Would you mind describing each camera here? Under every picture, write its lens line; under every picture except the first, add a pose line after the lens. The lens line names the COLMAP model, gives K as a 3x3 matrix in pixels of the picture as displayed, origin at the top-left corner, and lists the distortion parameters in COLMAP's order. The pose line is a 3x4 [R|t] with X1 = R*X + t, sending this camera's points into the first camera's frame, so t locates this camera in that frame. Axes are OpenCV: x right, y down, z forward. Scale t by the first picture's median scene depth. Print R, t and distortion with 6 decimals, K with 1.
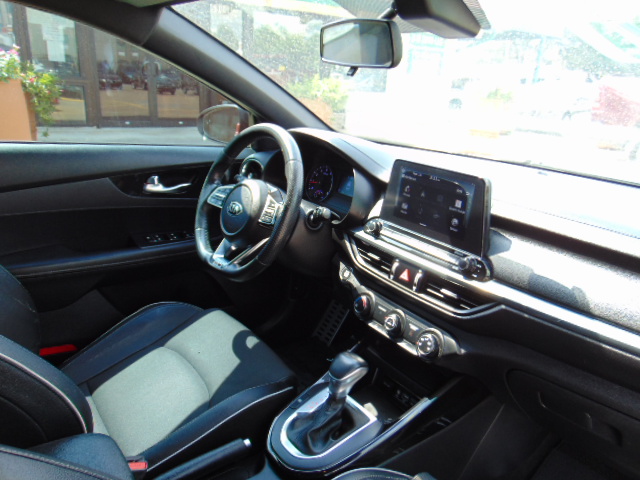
lens RADIAL K [[477.4, 0, 323.5], [0, 477.4, 241.4], [0, 0, 1]] dist [-0.010175, 0.040765]
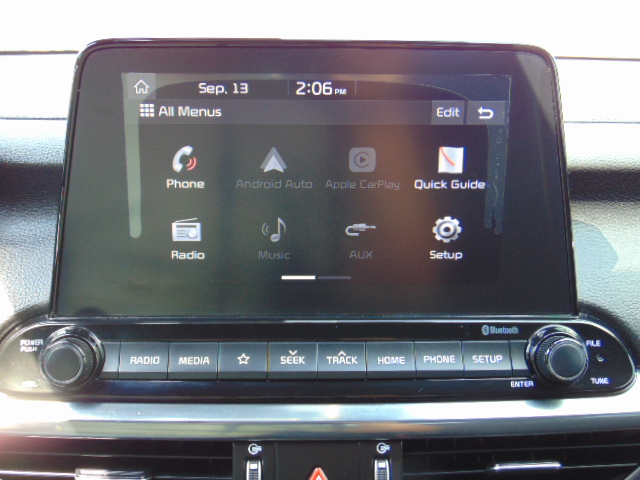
lens RADIAL K [[775.7, 0, 321.4], [0, 775.7, 242.6], [0, 0, 1]] dist [0.008609, 0.000000]
pose [[0.561361, -0.316210, 0.764778, -0.099136], [0.286608, 0.941218, 0.178787, -0.125394], [-0.776357, 0.118828, 0.618991, 0.741759]]
